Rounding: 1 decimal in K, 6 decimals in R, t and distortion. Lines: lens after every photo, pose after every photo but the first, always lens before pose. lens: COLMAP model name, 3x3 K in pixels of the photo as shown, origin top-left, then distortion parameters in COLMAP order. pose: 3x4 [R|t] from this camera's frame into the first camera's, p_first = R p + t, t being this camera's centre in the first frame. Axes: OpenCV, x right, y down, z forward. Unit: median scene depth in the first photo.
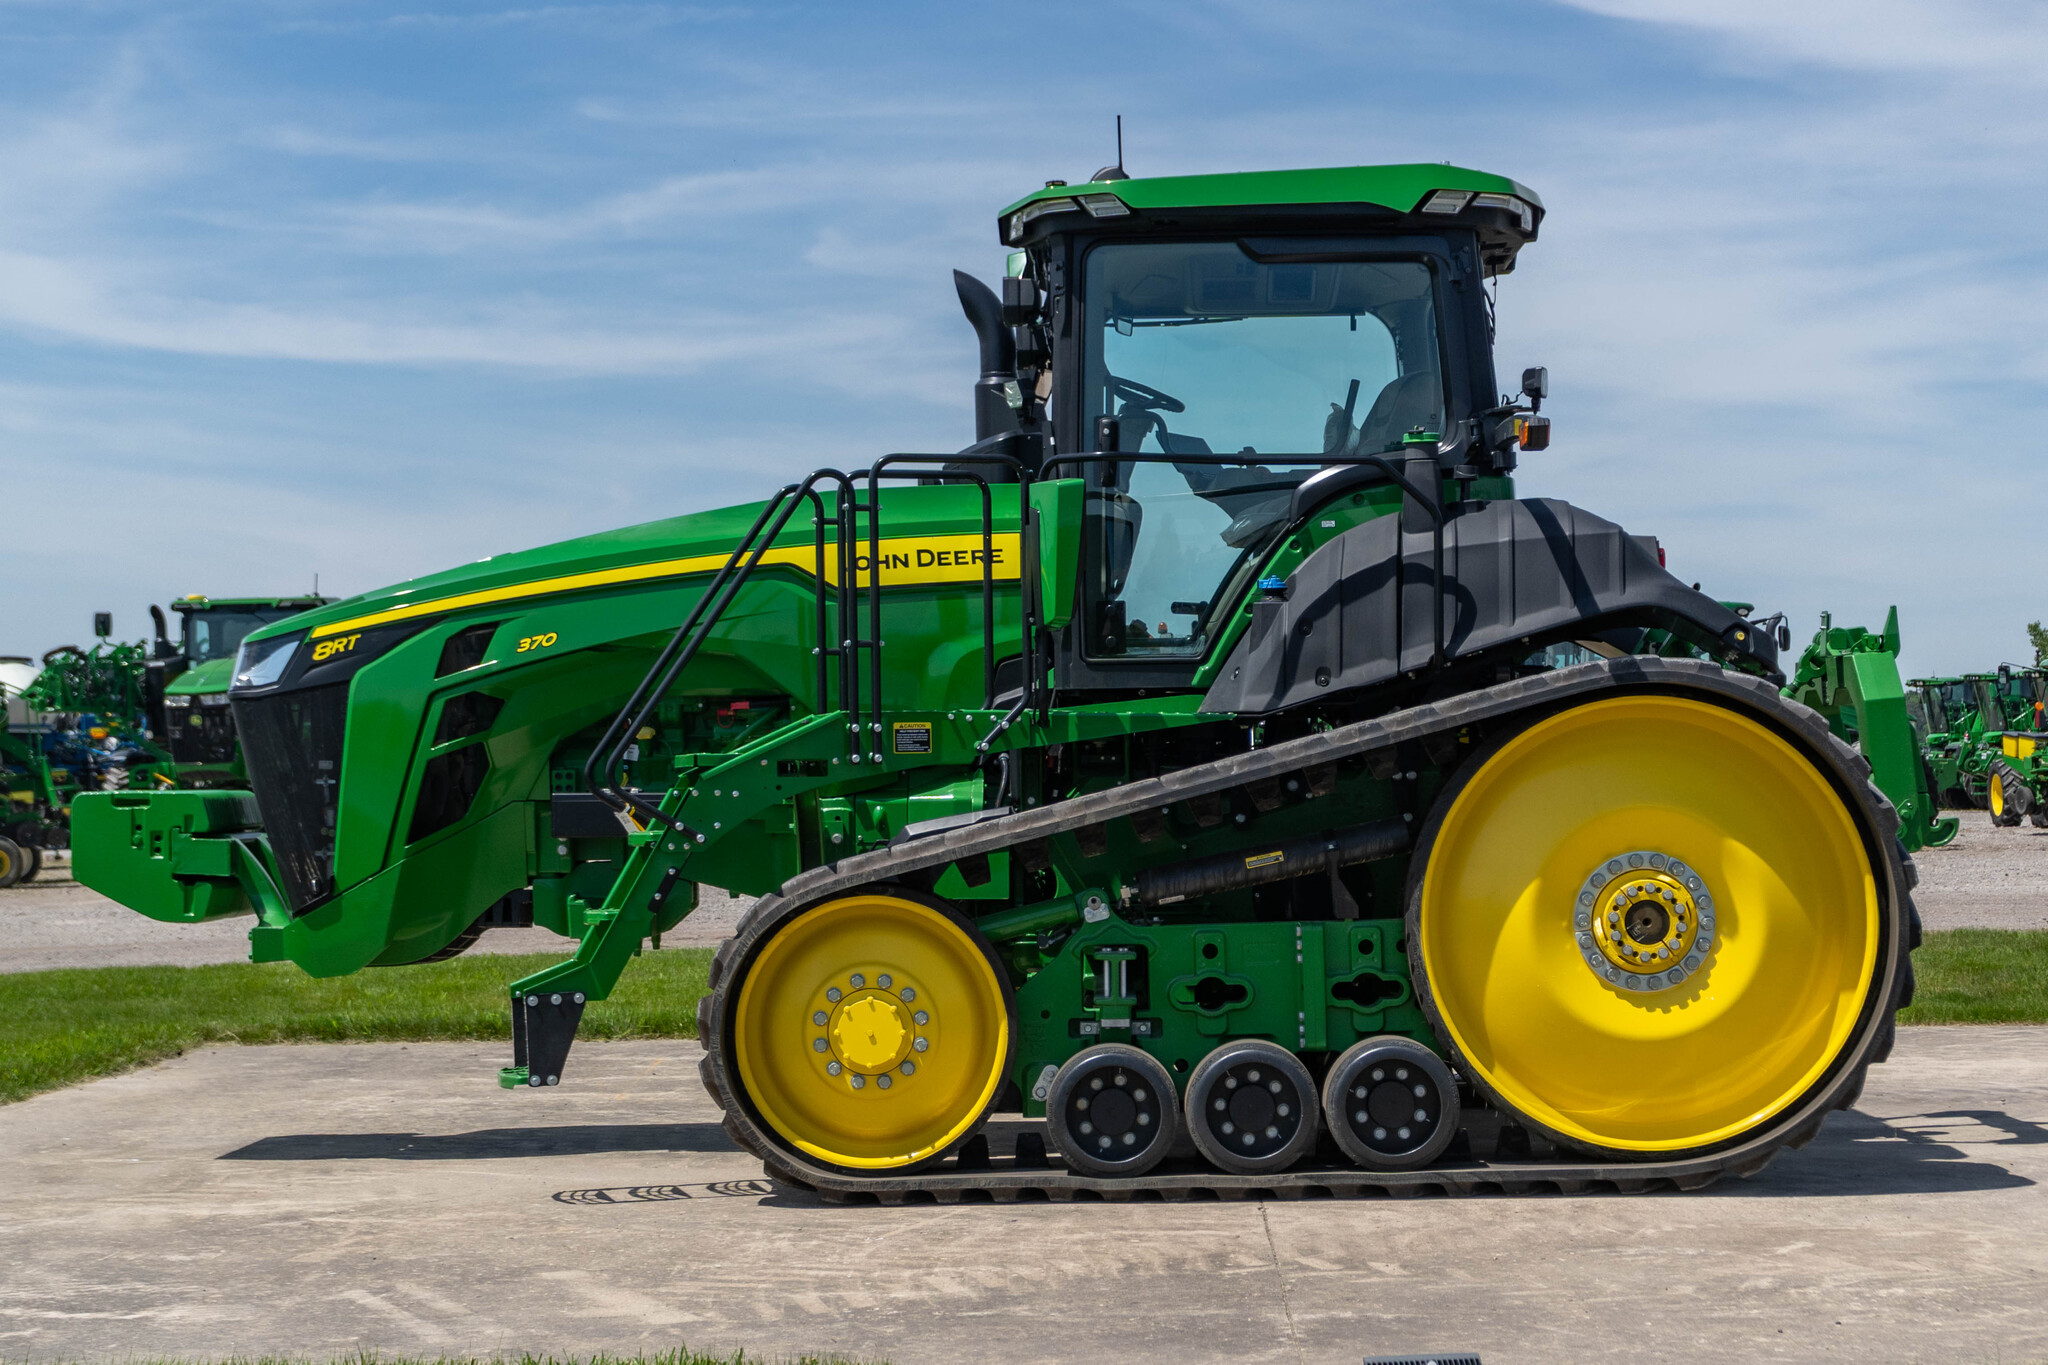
lens RADIAL K [[3902.0, 0, 1024.0], [0, 3902.0, 682.5], [0, 0, 1]] dist [0.115448, -0.233096]
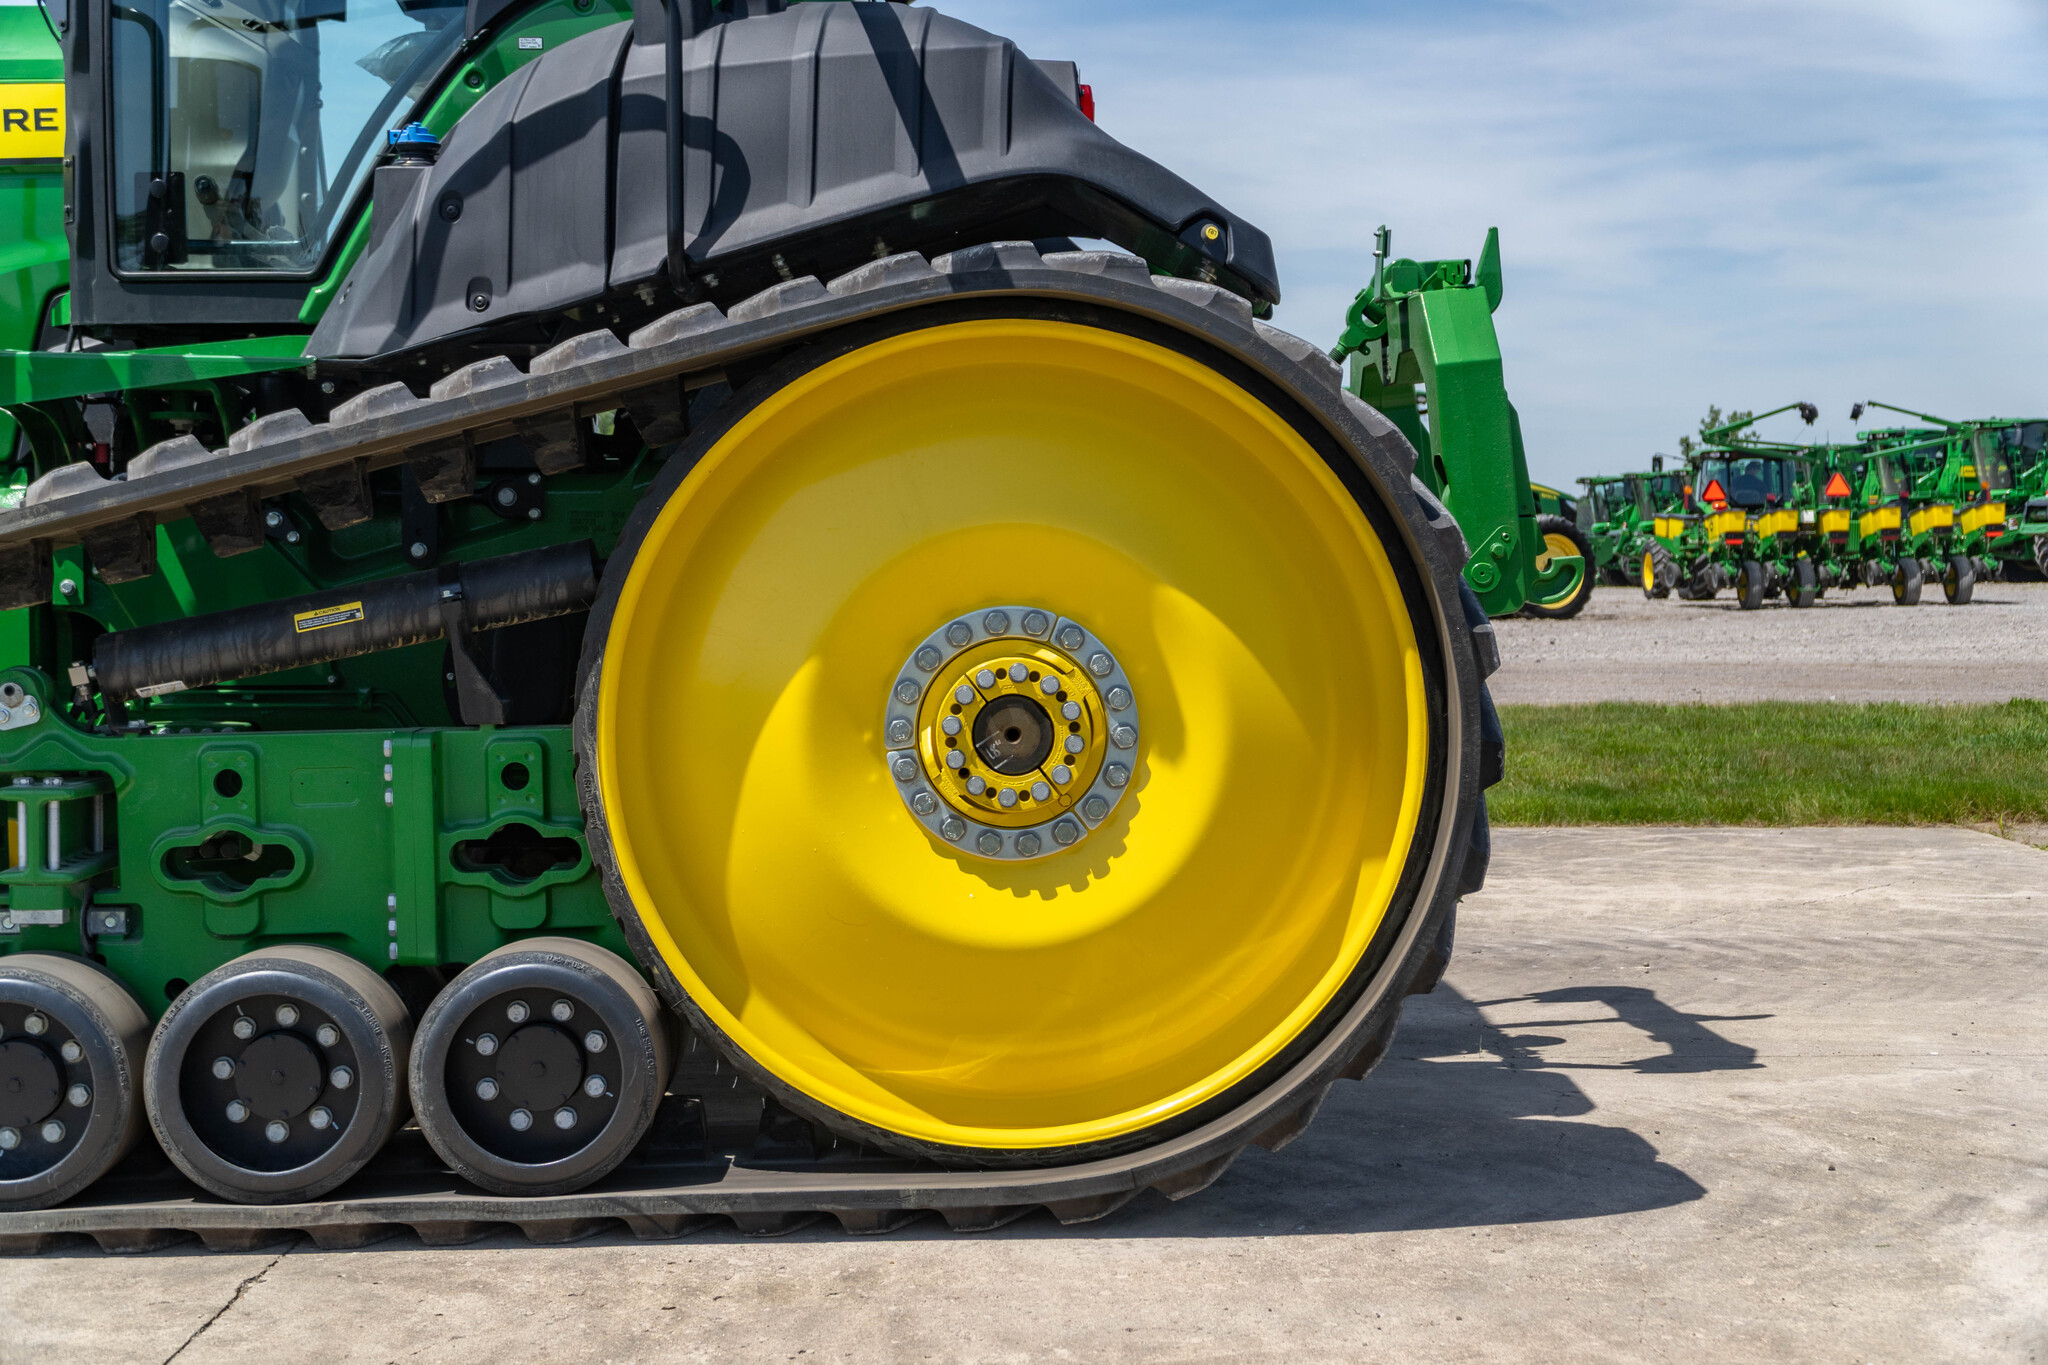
lens RADIAL K [[3263.1, 0, 1015.4], [0, 3263.1, 656.6], [0, 0, 1]] dist [0.095361, -0.016637]
pose [[0.998630, 0.006259, 0.051943, 0.133376], [-0.009108, 0.998456, 0.054793, 0.024793], [-0.051519, -0.055191, 0.997146, 0.535378]]
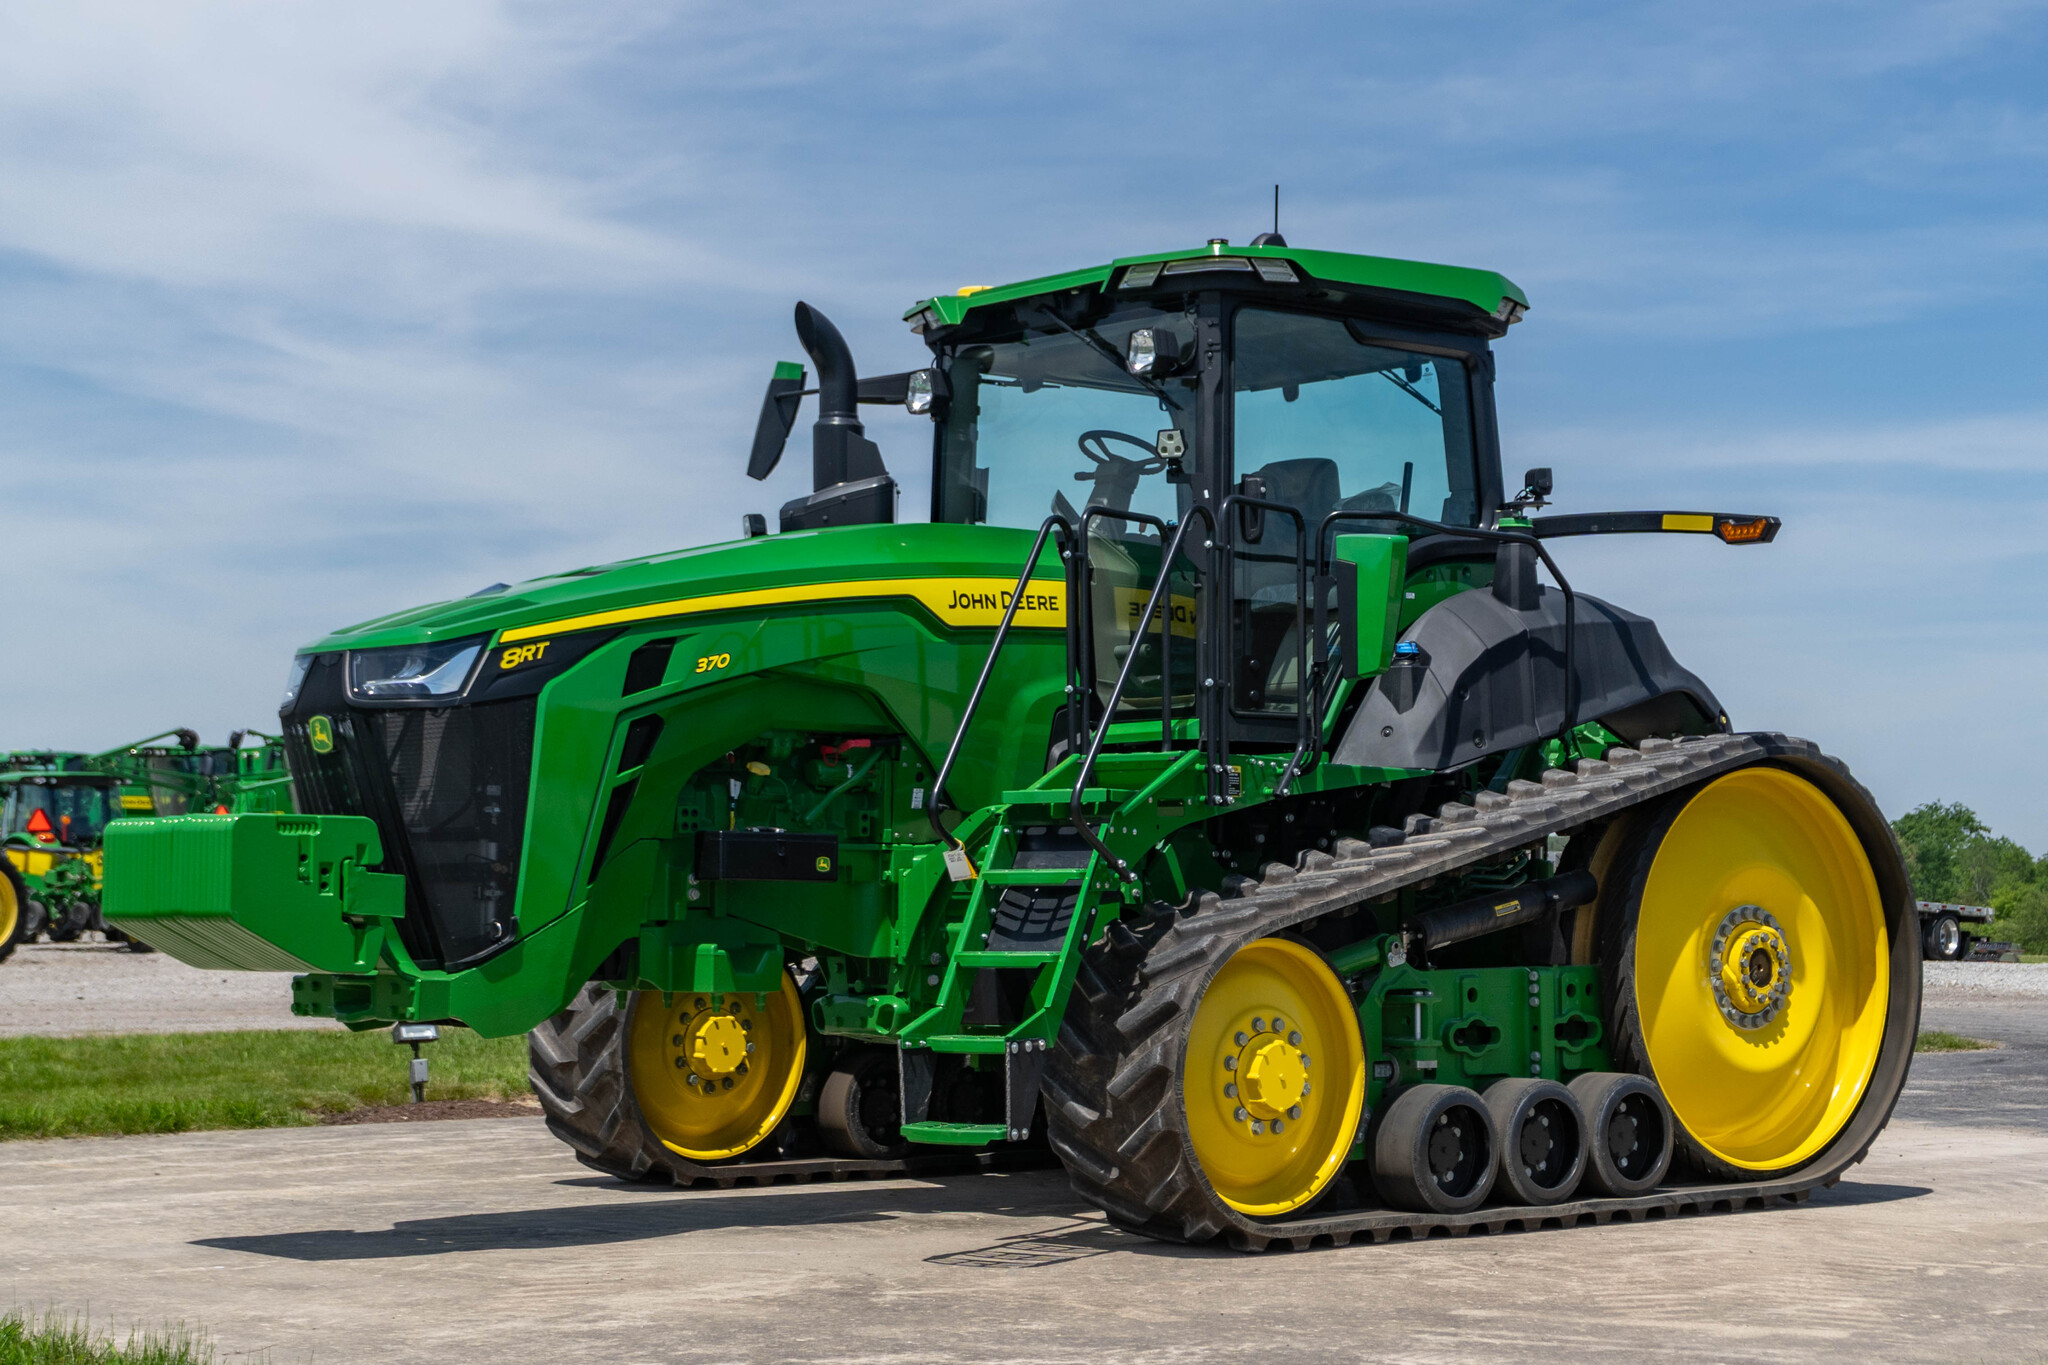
lens RADIAL K [[3647.2, 0, 1024.0], [0, 3647.2, 682.5], [0, 0, 1]] dist [0.114028, -0.282060]
pose [[0.745992, 0.054657, 0.663708, -0.695043], [-0.032331, 0.998424, -0.045882, 0.033977], [-0.665170, 0.012769, 0.746583, 0.345463]]
